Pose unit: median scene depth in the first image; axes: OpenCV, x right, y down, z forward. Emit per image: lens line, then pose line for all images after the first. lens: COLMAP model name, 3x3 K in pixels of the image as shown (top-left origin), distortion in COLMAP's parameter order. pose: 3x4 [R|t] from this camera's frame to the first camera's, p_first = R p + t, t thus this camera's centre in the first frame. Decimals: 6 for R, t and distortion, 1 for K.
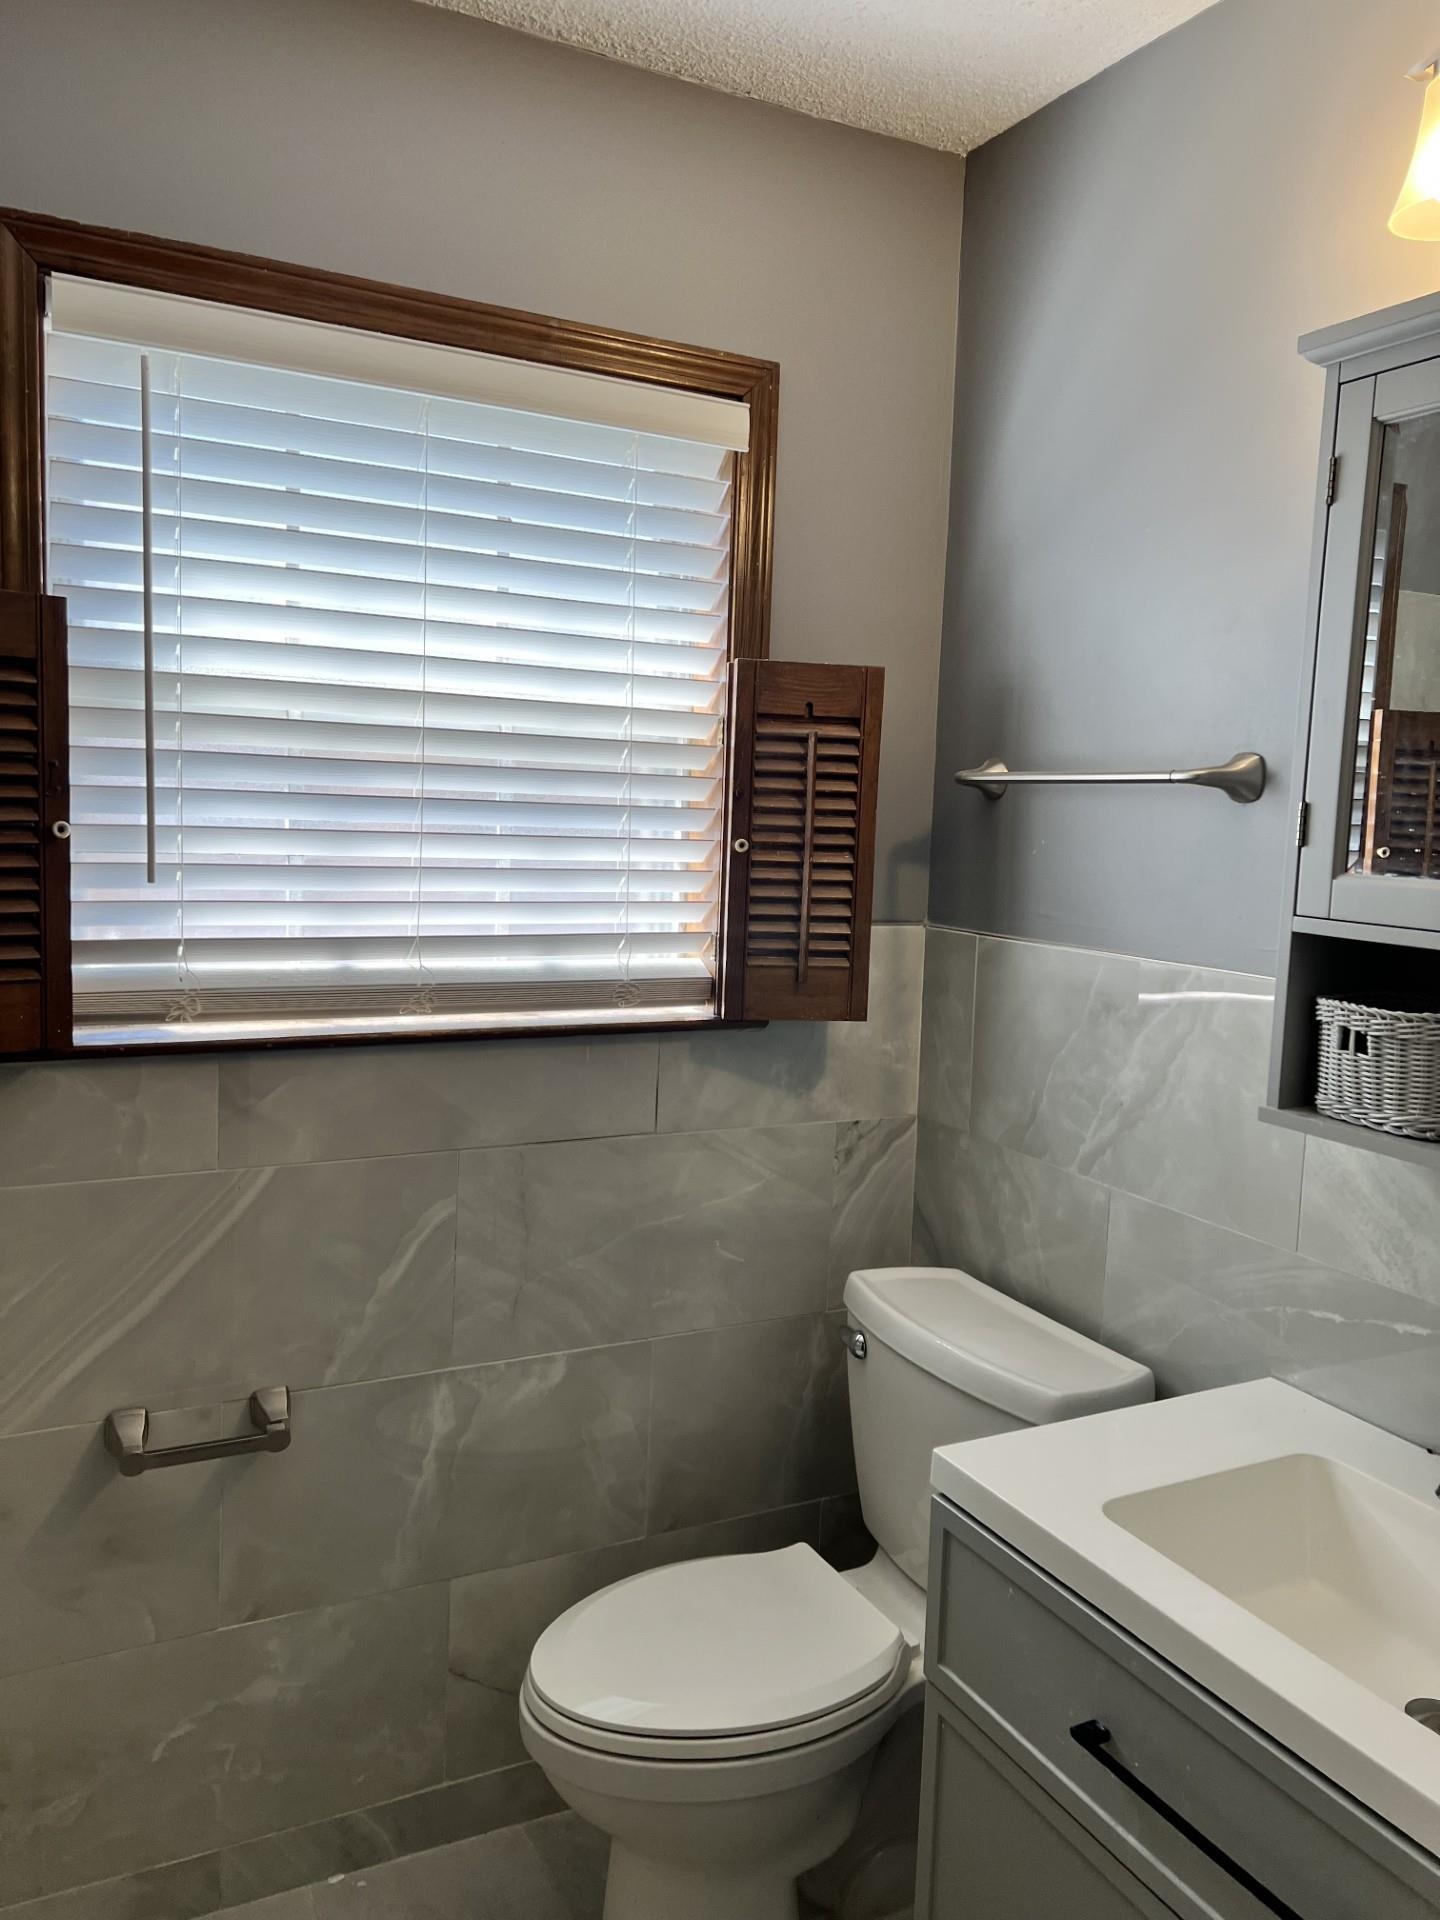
lens RADIAL K [[1430.0, 0, 703.3], [0, 1430.0, 925.5], [0, 0, 1]] dist [0.063845, -0.063735]
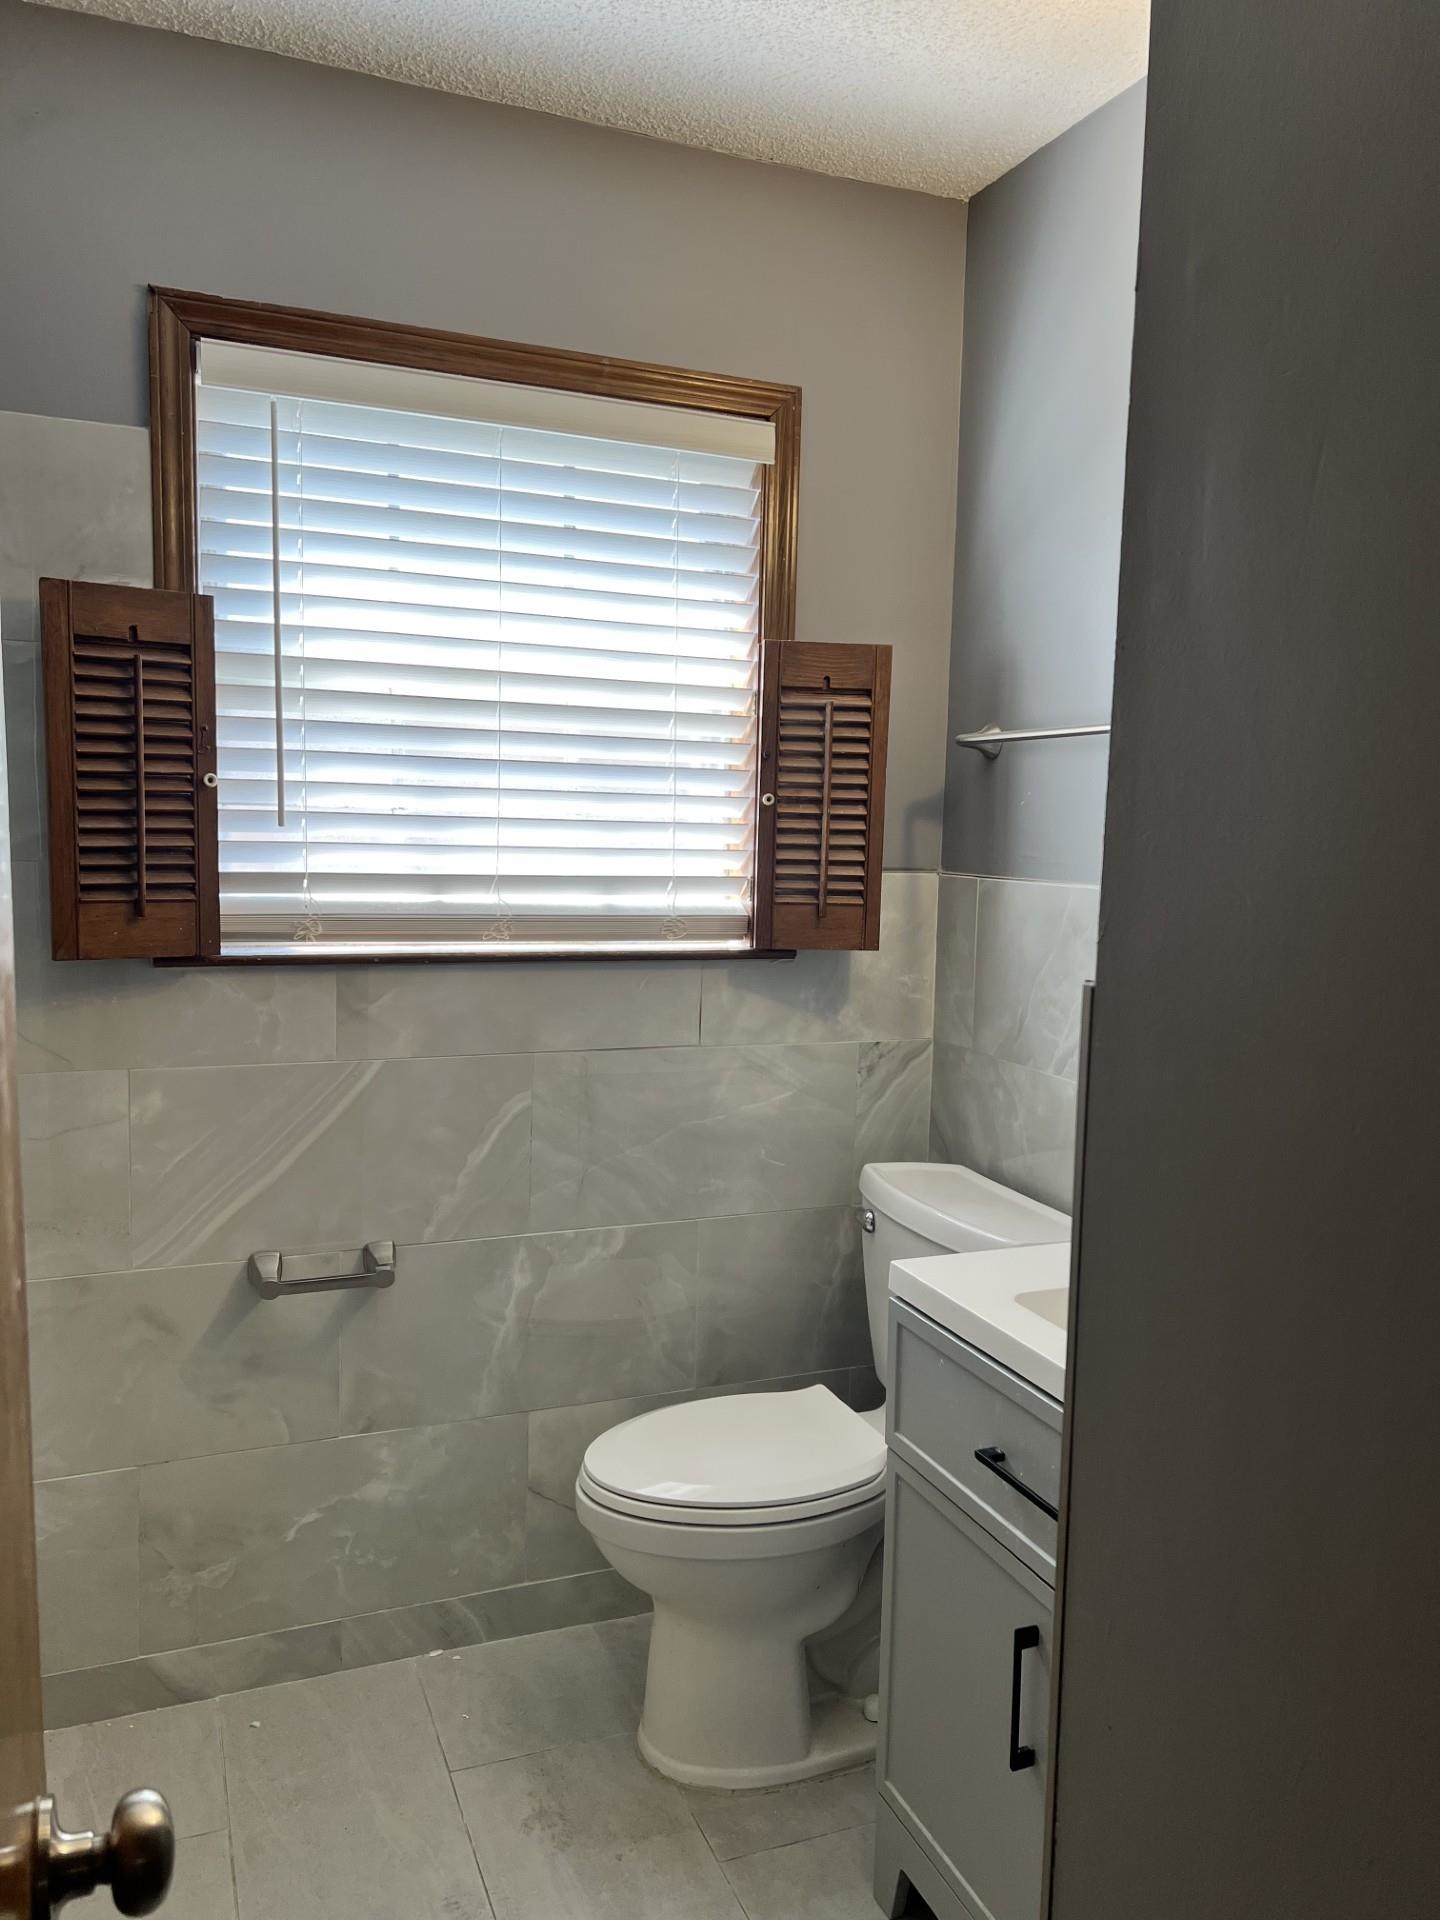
lens RADIAL K [[1430.0, 0, 724.7], [0, 1430.0, 951.1], [0, 0, 1]] dist [0.063845, -0.063735]
pose [[0.996994, -0.002450, -0.077440, 0.084627], [0.002964, 0.999974, 0.006523, 0.063935], [0.077422, -0.006733, 0.996976, -0.186831]]
